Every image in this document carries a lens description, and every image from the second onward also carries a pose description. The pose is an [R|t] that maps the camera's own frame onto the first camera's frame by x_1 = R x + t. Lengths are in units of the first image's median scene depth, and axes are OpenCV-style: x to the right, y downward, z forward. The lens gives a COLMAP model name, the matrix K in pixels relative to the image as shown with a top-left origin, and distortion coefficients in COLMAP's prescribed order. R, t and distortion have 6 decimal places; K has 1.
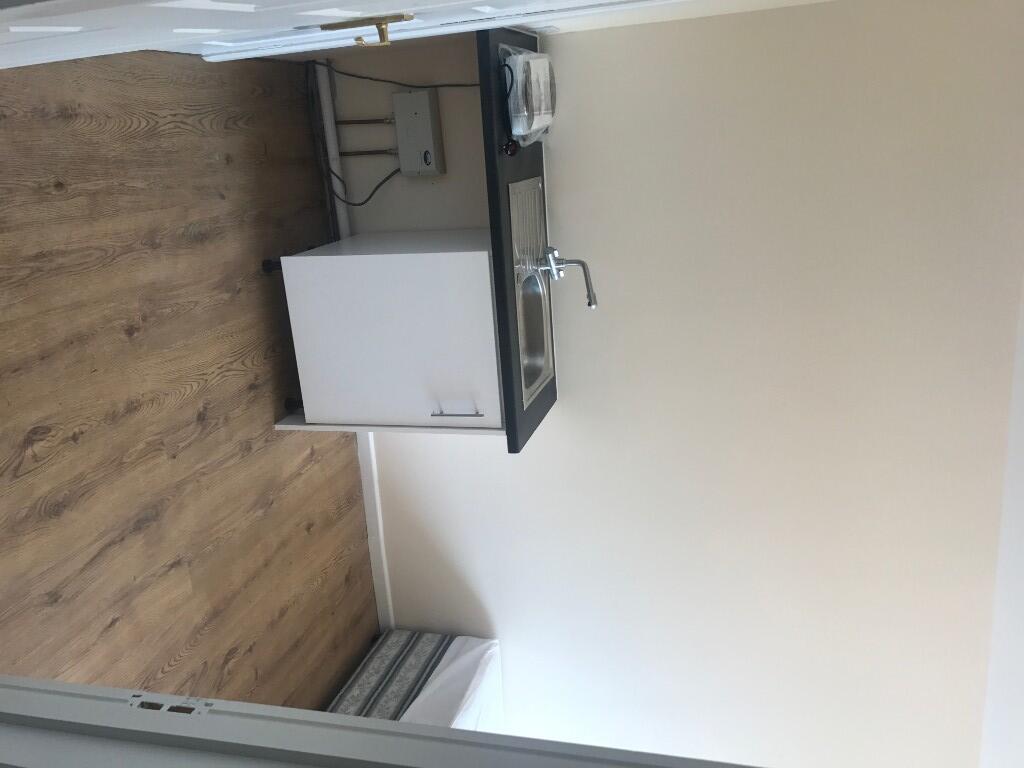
lens RADIAL K [[853.1, 0, 516.1], [0, 853.1, 380.7], [0, 0, 1]] dist [0.014441, -0.018941]
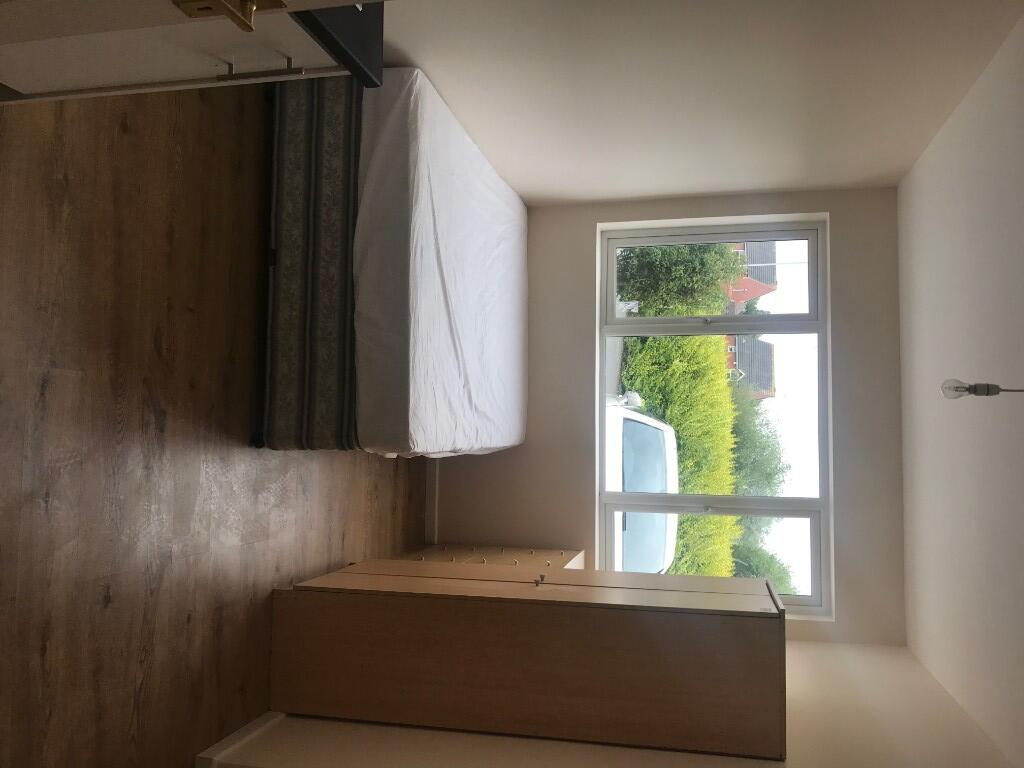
lens RADIAL K [[853.1, 0, 512.4], [0, 853.1, 385.1], [0, 0, 1]] dist [0.014441, -0.018941]
pose [[0.955592, -0.262937, -0.133074, 0.105169], [0.220090, 0.336478, 0.915611, -0.343799], [-0.195971, -0.904238, 0.379406, 0.492642]]
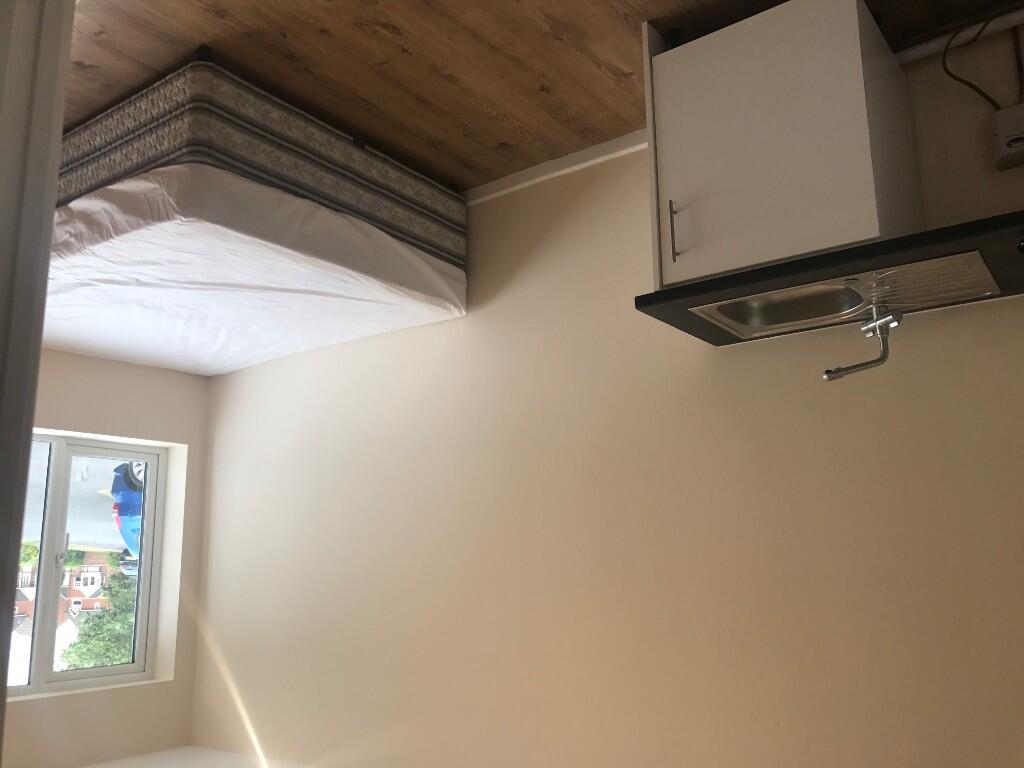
lens RADIAL K [[853.1, 0, 510.5], [0, 853.1, 379.8], [0, 0, 1]] dist [0.014441, -0.018941]
pose [[0.116775, 0.992292, 0.041483, 0.021286], [-0.939025, 0.096712, 0.329969, -0.064861], [0.323413, -0.077486, 0.943080, 0.114452]]
